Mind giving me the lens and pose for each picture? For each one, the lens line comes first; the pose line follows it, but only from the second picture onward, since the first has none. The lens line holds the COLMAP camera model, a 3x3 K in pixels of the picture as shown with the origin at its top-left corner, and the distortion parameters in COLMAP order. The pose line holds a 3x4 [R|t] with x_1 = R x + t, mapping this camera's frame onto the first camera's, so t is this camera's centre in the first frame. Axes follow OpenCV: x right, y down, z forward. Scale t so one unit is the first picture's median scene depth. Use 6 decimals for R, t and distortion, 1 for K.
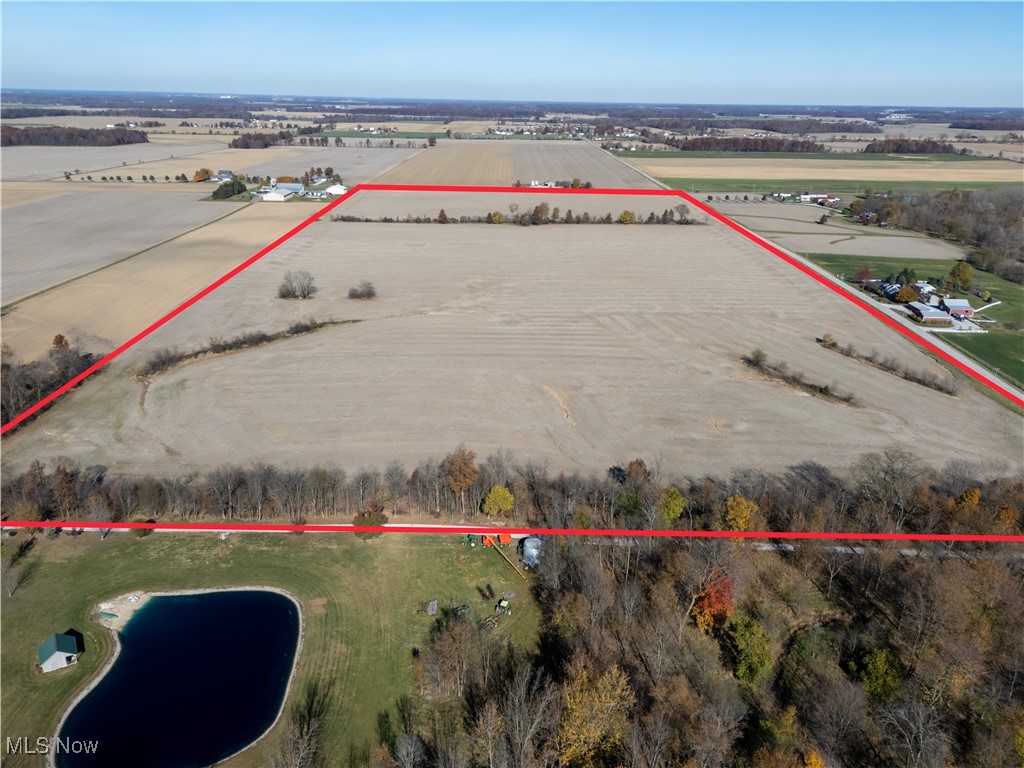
lens RADIAL K [[748.9, 0, 516.0], [0, 748.9, 381.4], [0, 0, 1]] dist [0.079499, -0.084925]
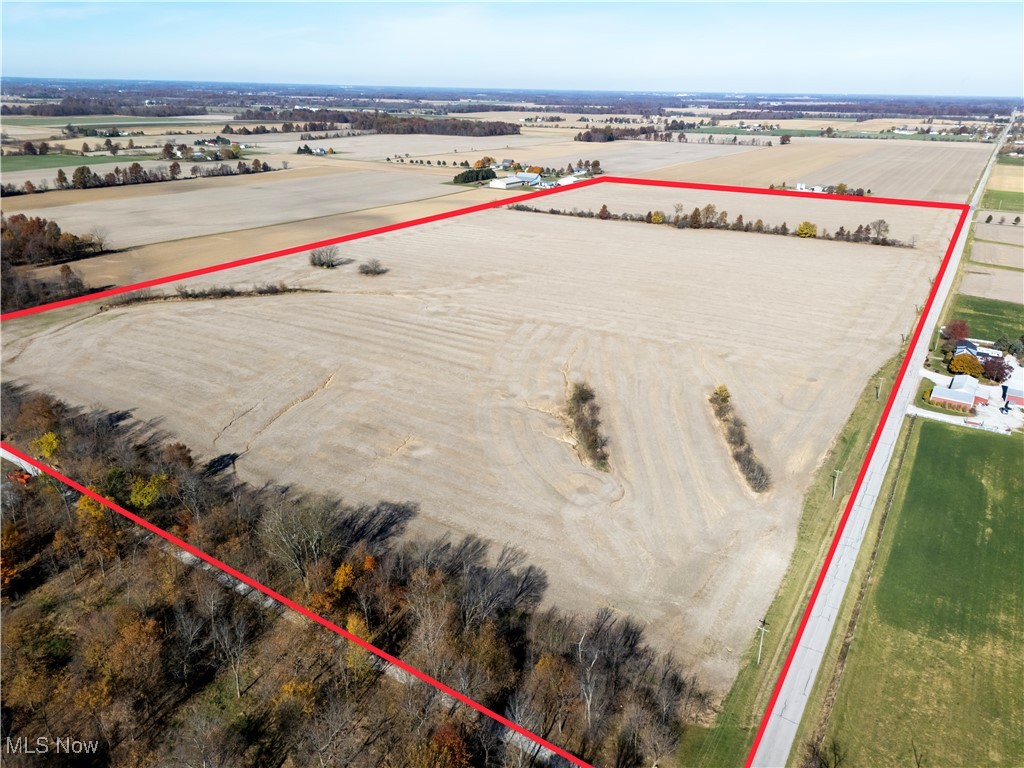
lens RADIAL K [[748.9, 0, 516.0], [0, 748.9, 381.4], [0, 0, 1]] dist [0.079499, -0.084925]
pose [[0.848285, 0.191268, -0.493791, 0.542189], [-0.189935, 0.980341, 0.053441, -0.059864], [0.494305, 0.048455, 0.867937, 0.191370]]
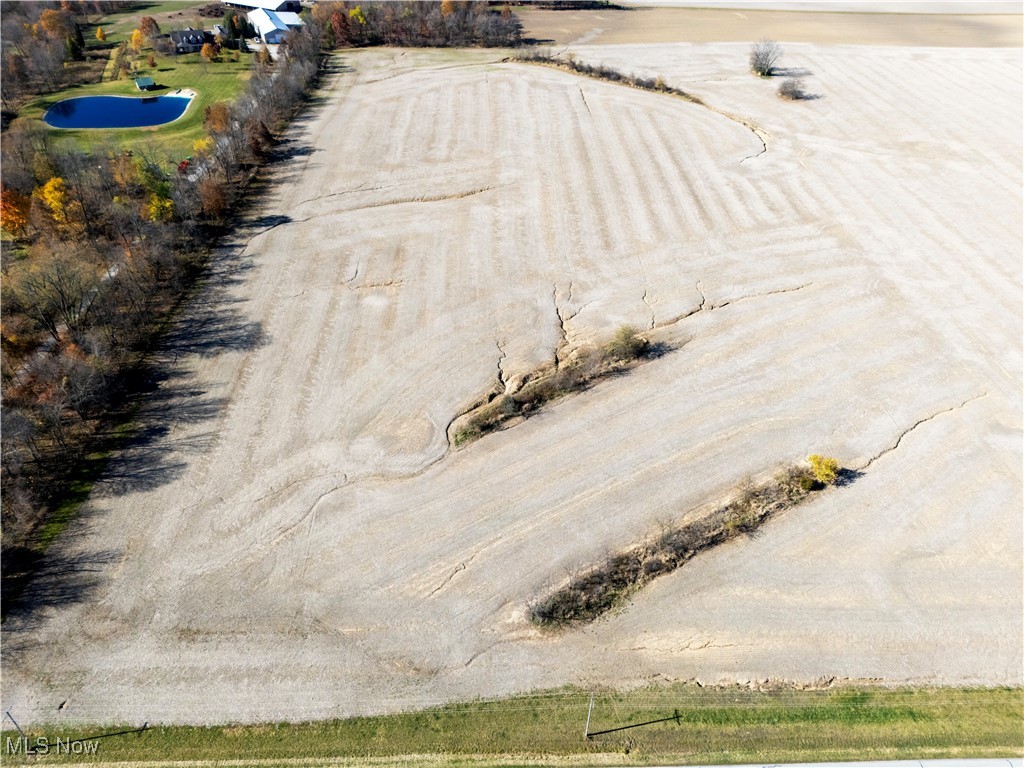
lens RADIAL K [[748.9, 0, 516.0], [0, 748.9, 381.4], [0, 0, 1]] dist [0.079499, -0.084925]
pose [[0.023446, 0.597902, -0.801226, 0.622561], [-0.376700, 0.747658, 0.546905, -0.221735], [0.926038, 0.289000, 0.242759, 0.650340]]
